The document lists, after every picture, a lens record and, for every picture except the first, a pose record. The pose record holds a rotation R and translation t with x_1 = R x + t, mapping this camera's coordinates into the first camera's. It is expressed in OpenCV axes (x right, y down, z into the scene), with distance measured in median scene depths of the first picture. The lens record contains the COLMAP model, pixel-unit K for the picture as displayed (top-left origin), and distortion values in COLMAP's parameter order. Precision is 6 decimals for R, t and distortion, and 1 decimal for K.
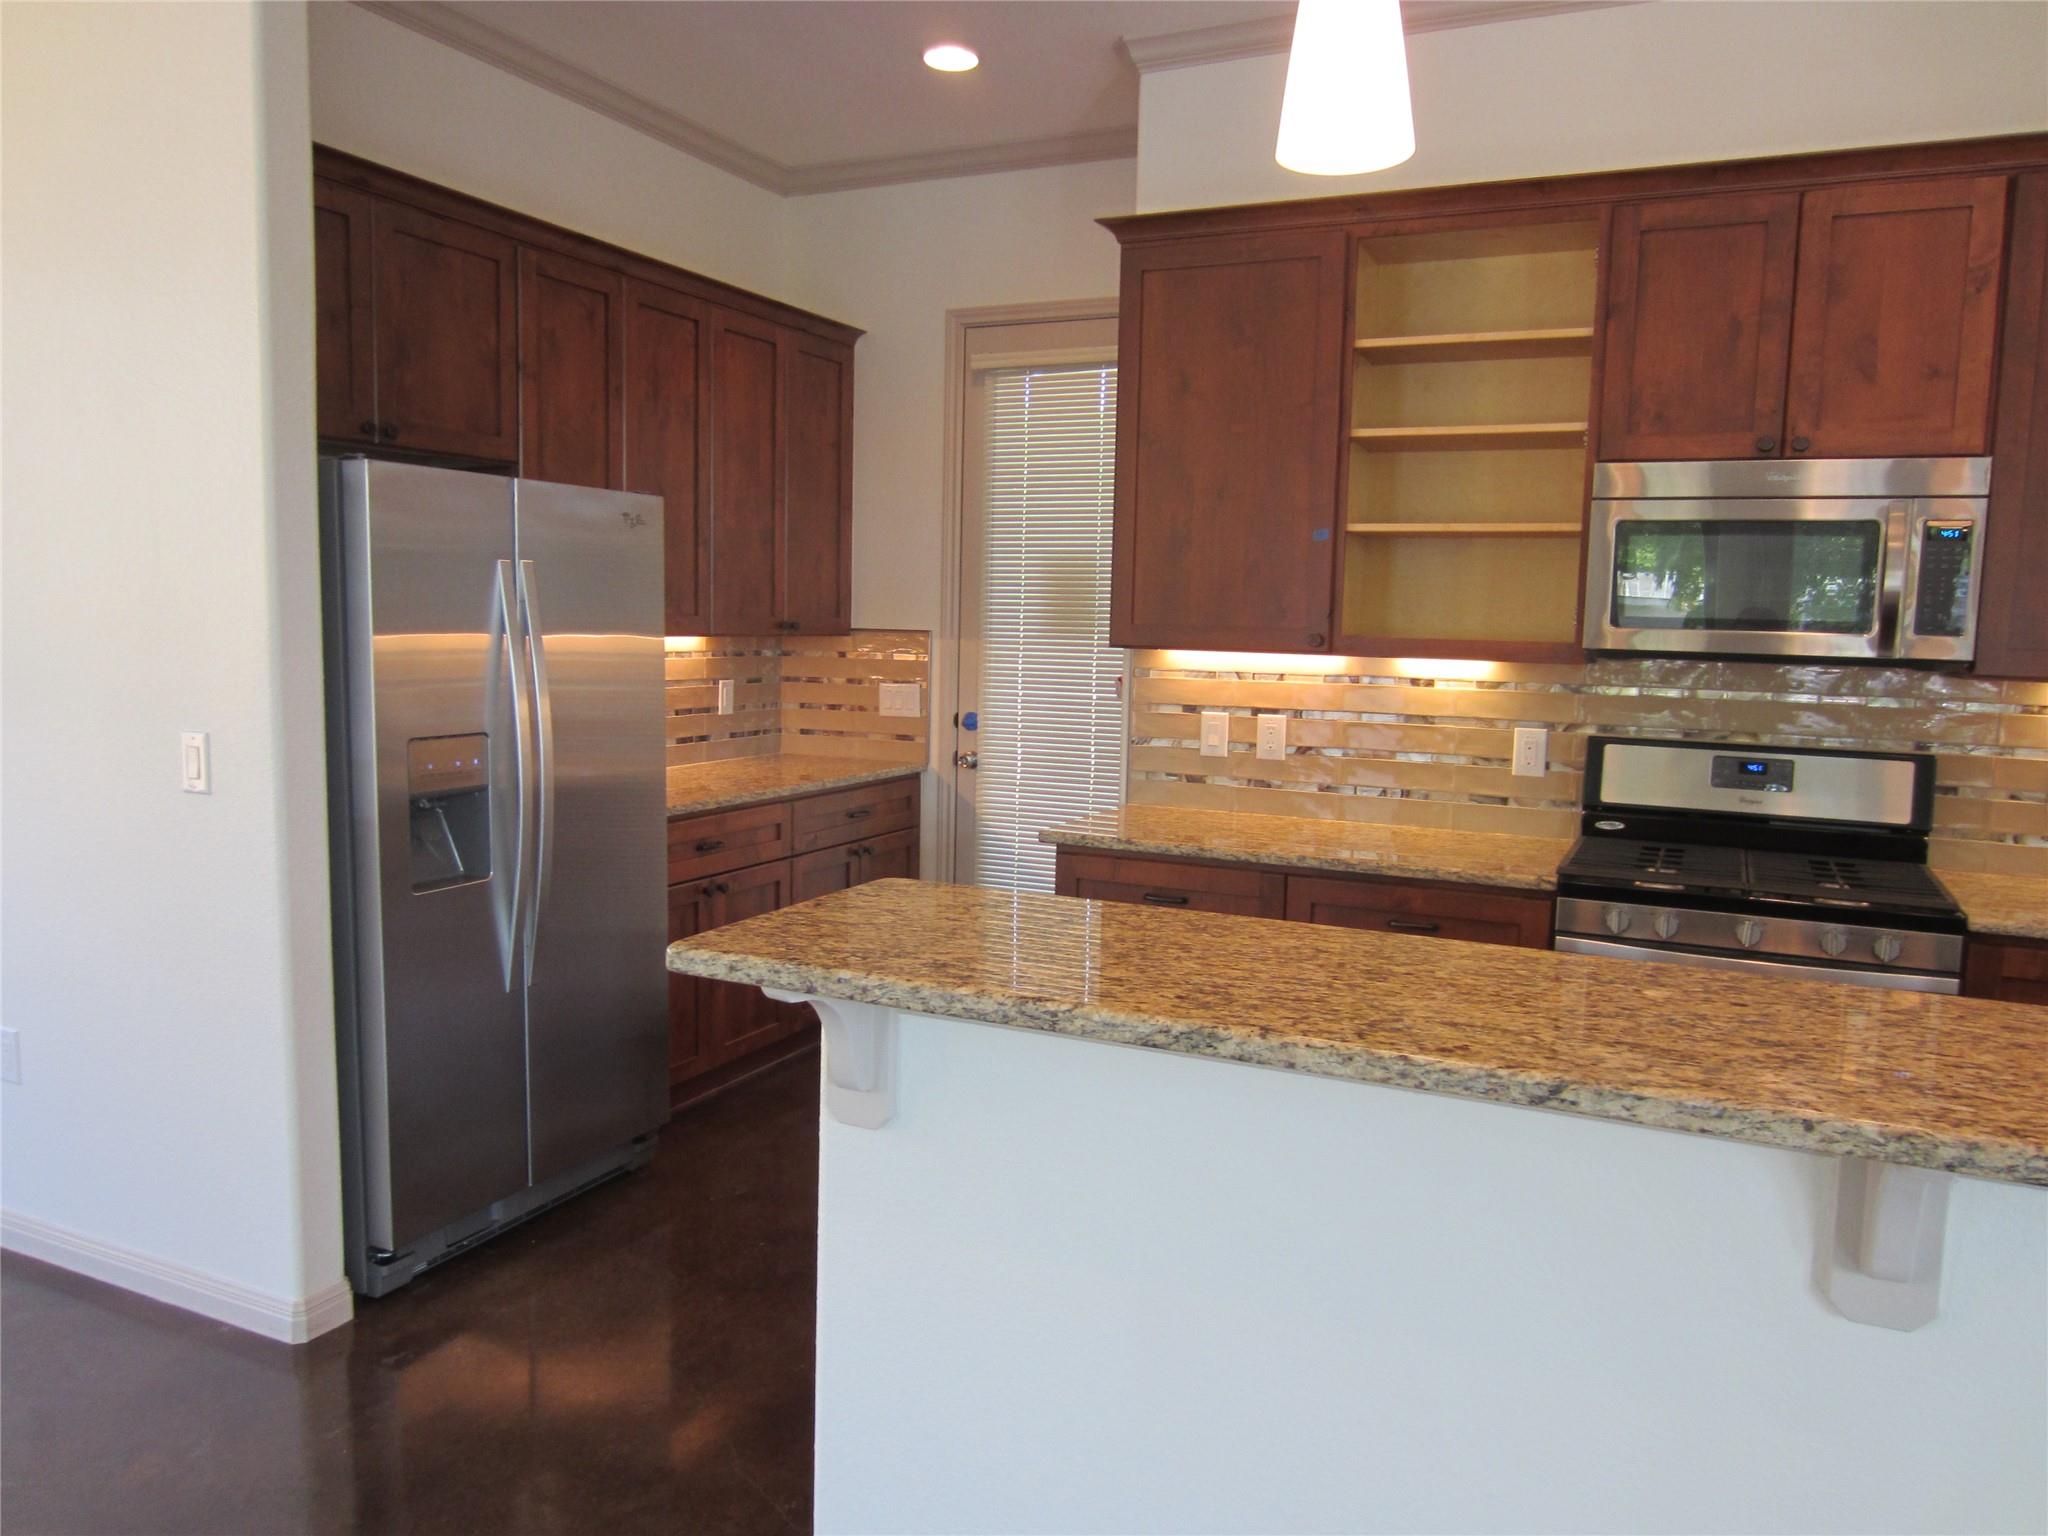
lens RADIAL K [[1470.2, 0, 1024.0], [0, 1470.2, 768.0], [0, 0, 1]] dist [-0.024309, 0.009054]
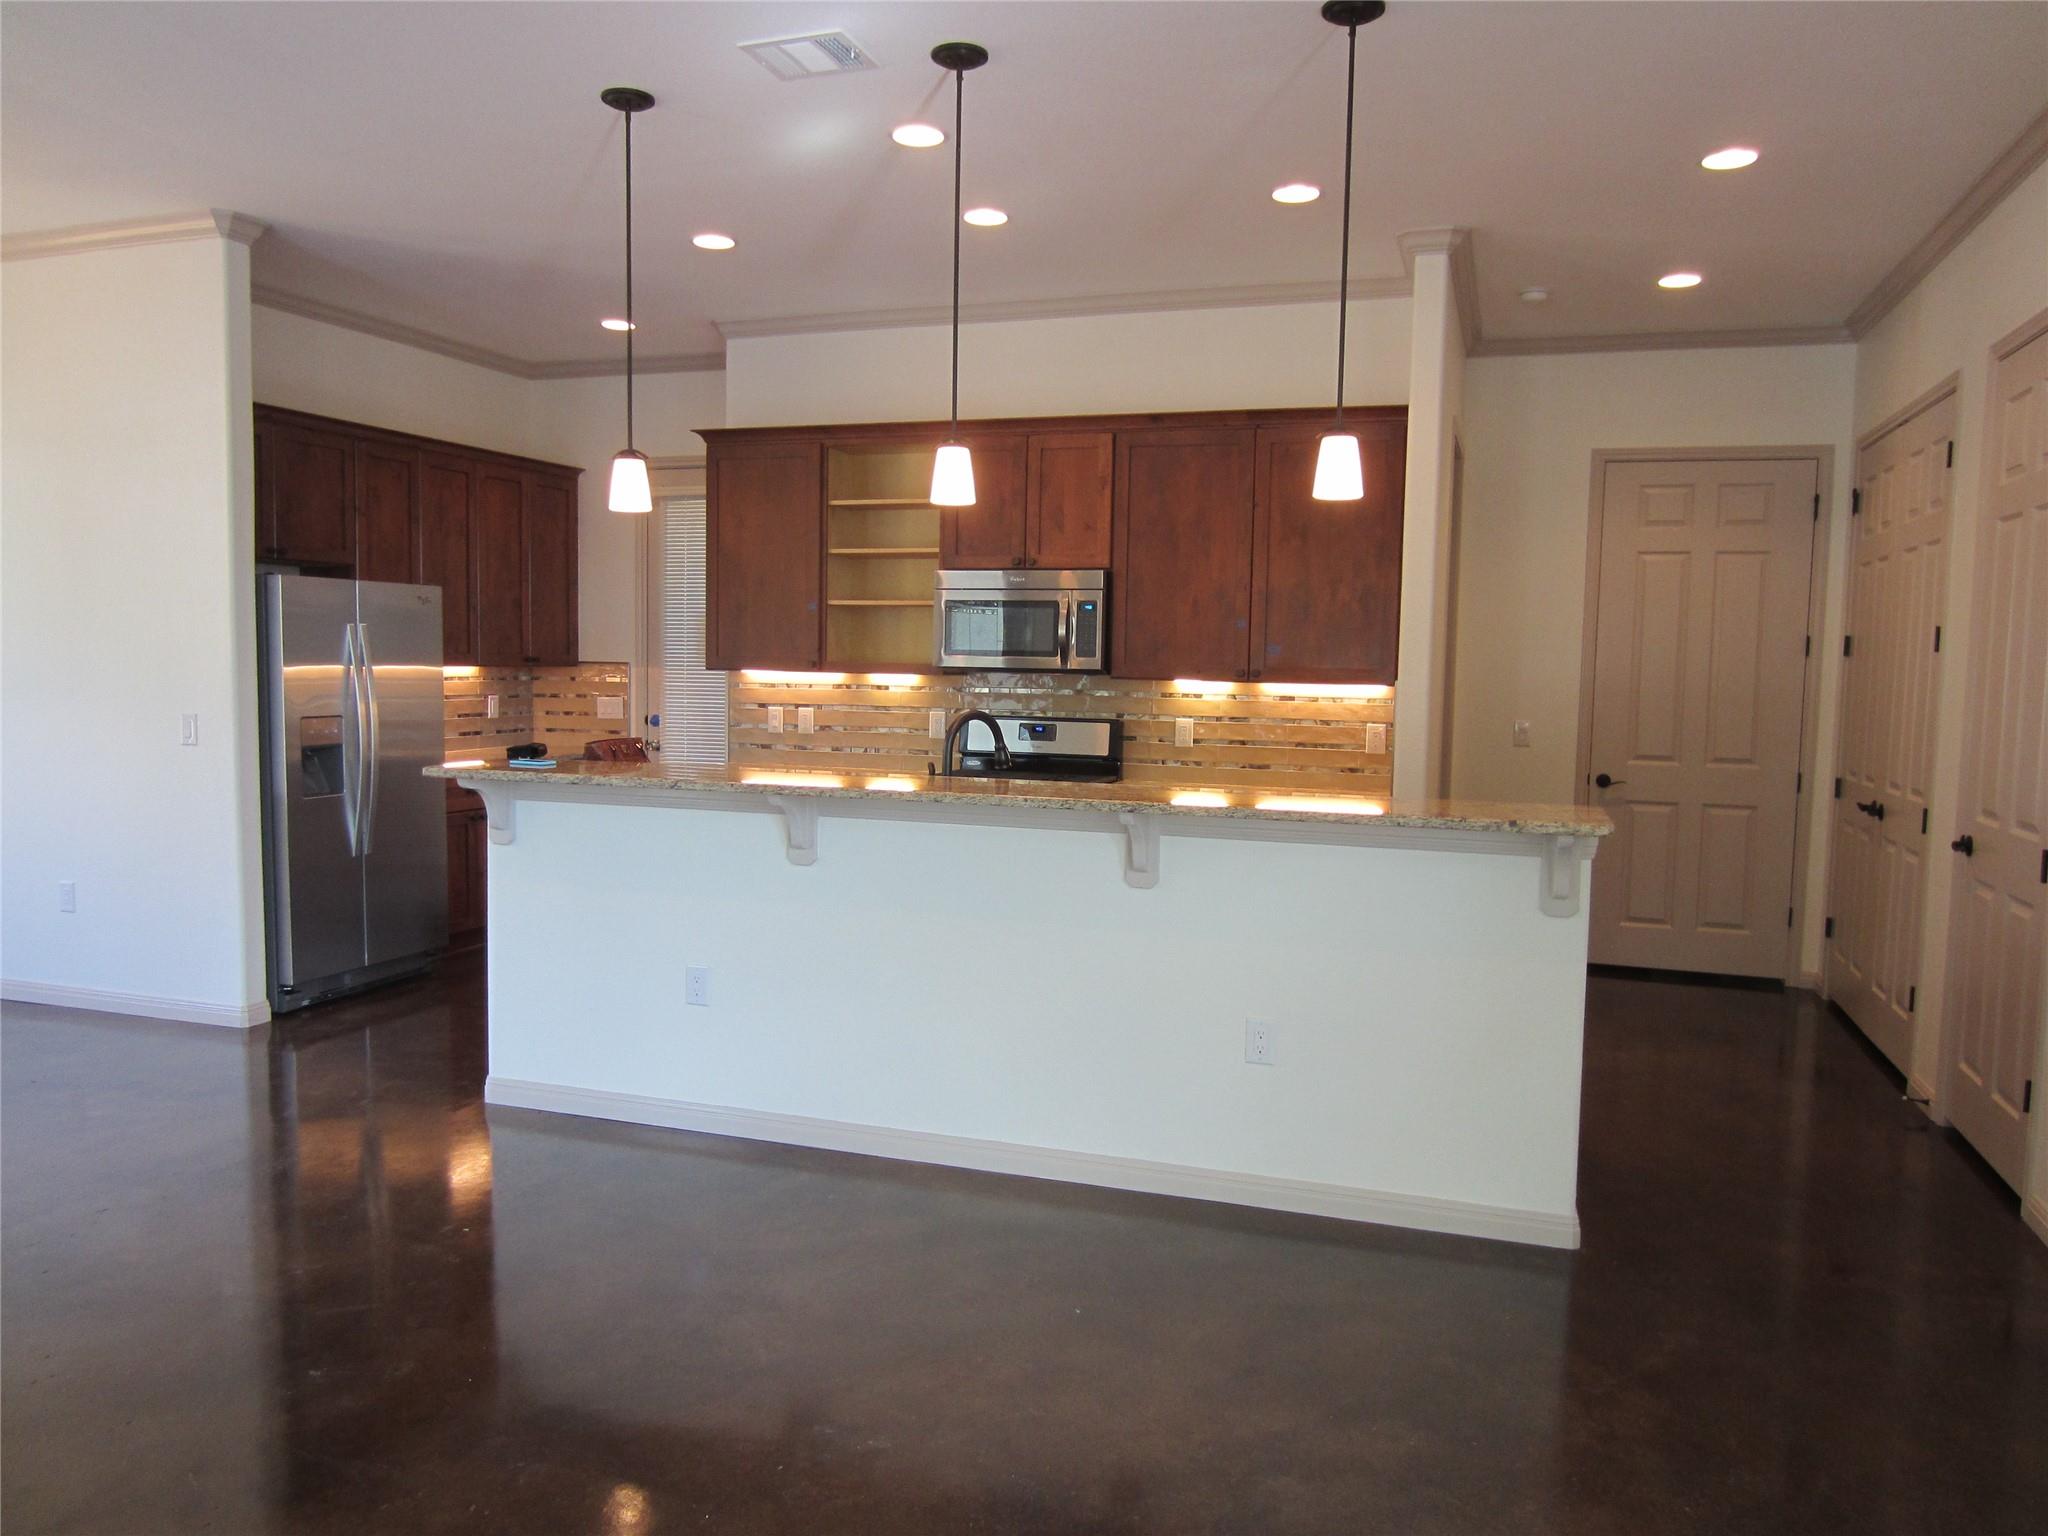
lens RADIAL K [[1470.2, 0, 1024.0], [0, 1470.2, 768.0], [0, 0, 1]] dist [-0.024309, 0.009054]
pose [[0.993918, -0.014841, 0.109116, 0.255911], [0.017698, 0.999524, -0.025262, 0.091494], [-0.108689, 0.027039, 0.993708, -0.824566]]
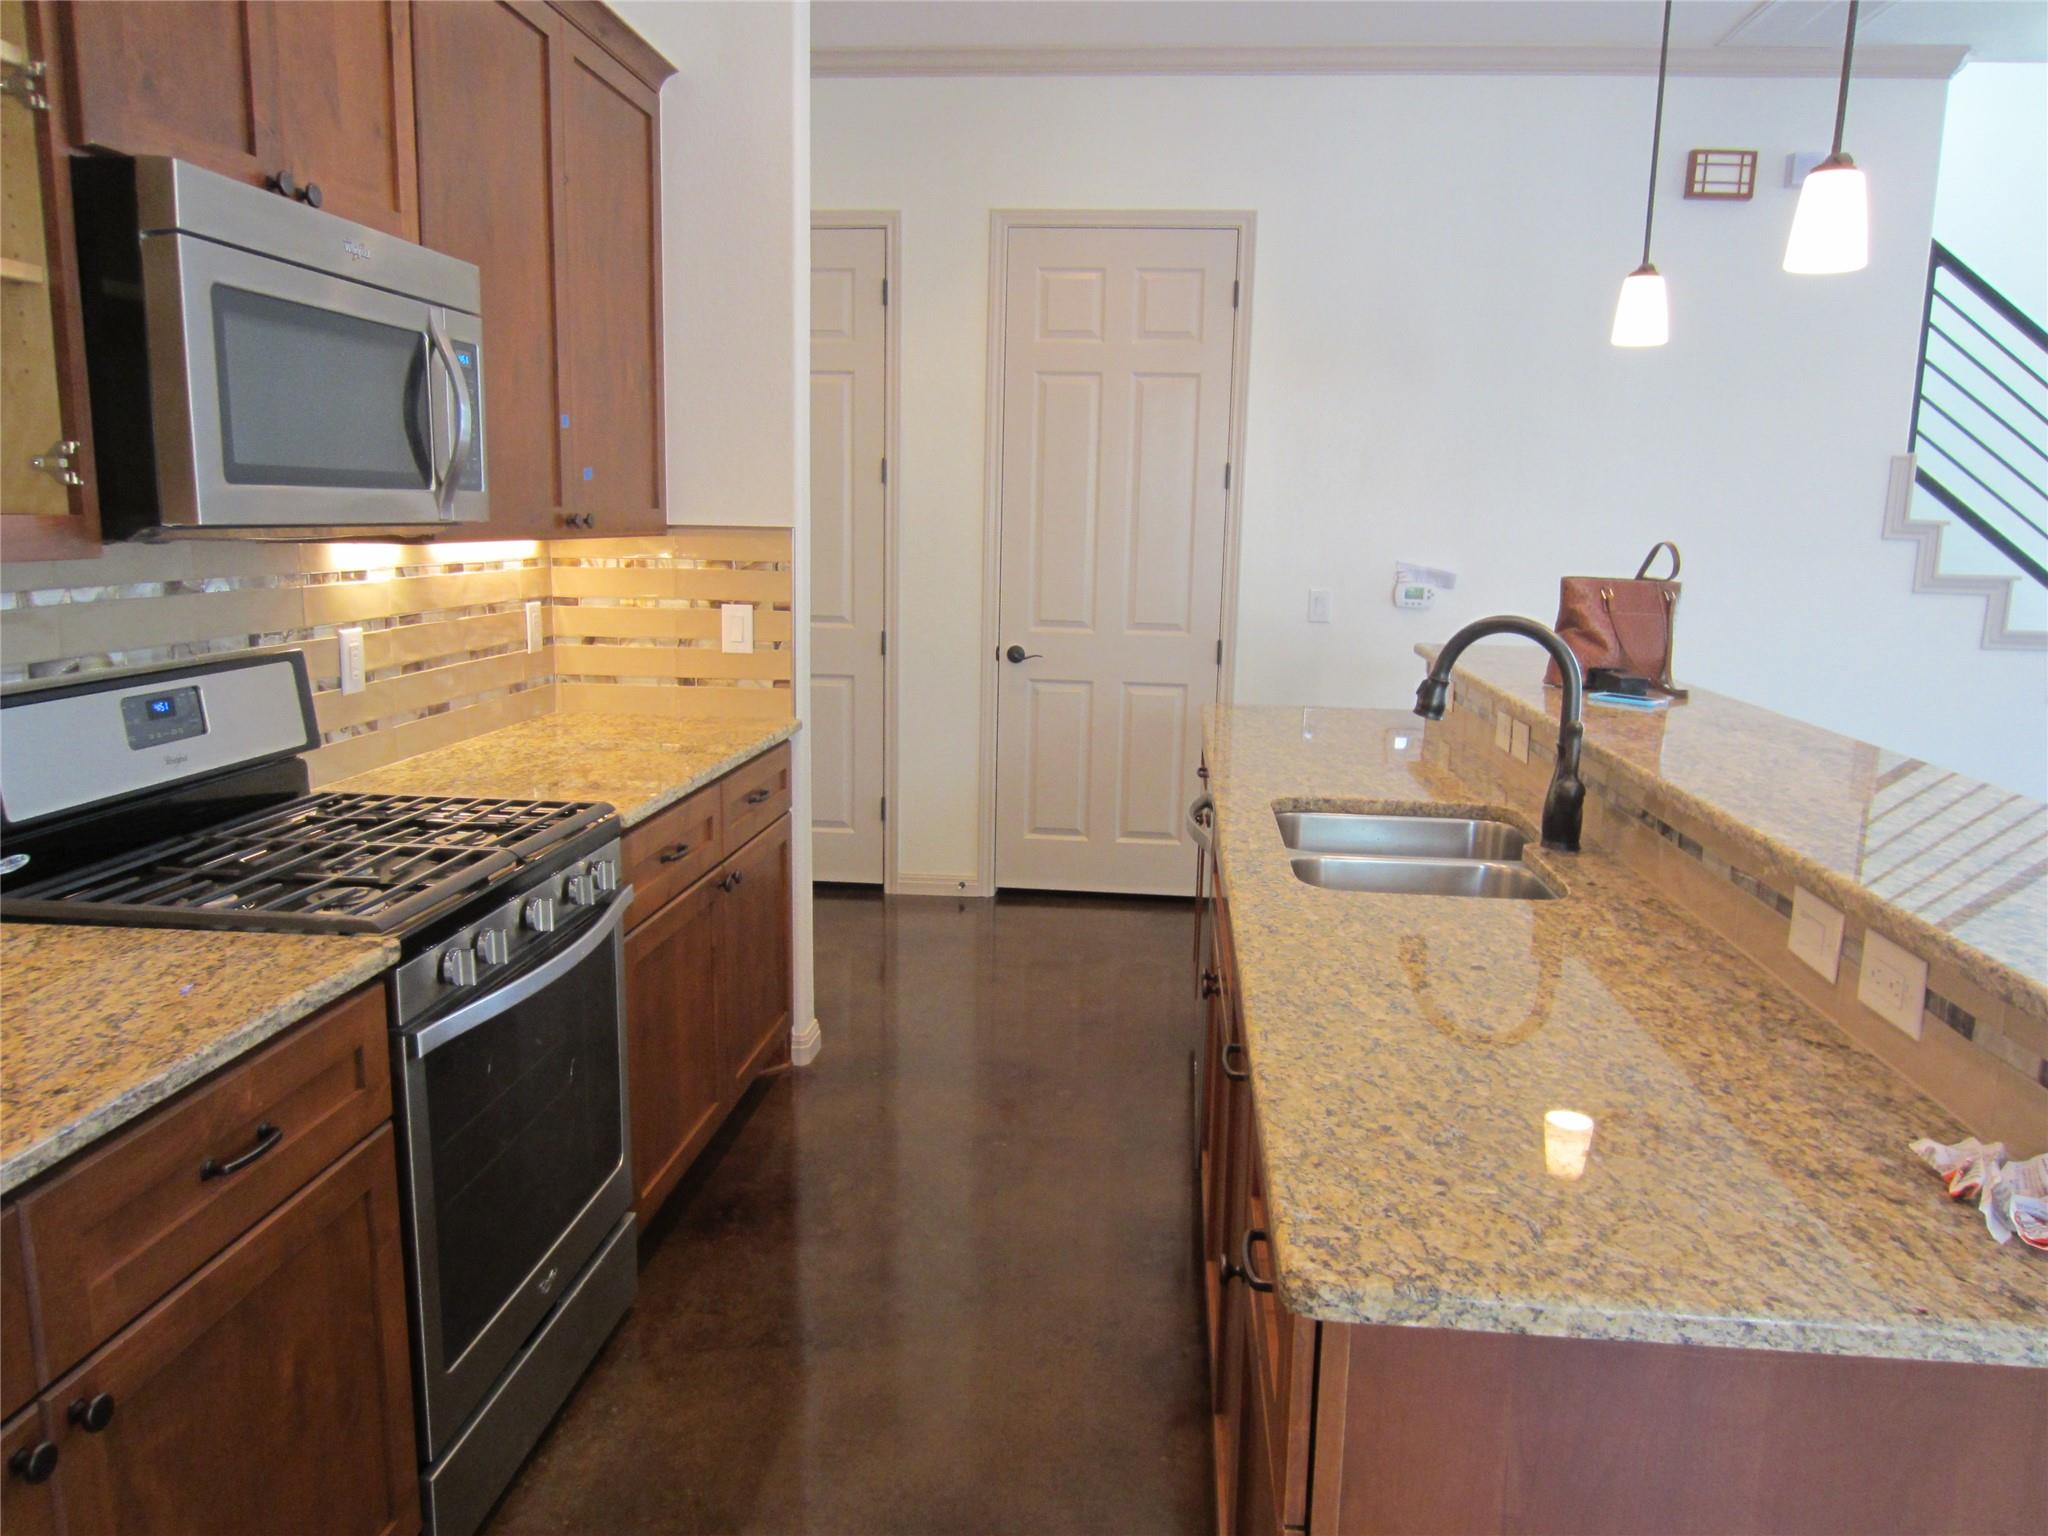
lens RADIAL K [[1470.2, 0, 1024.0], [0, 1470.2, 768.0], [0, 0, 1]] dist [-0.024309, 0.009054]
pose [[-0.334336, -0.186436, 0.923830, -0.189141], [0.086044, 0.970106, 0.226915, -0.079030], [-0.938518, 0.155356, -0.308300, 0.796929]]
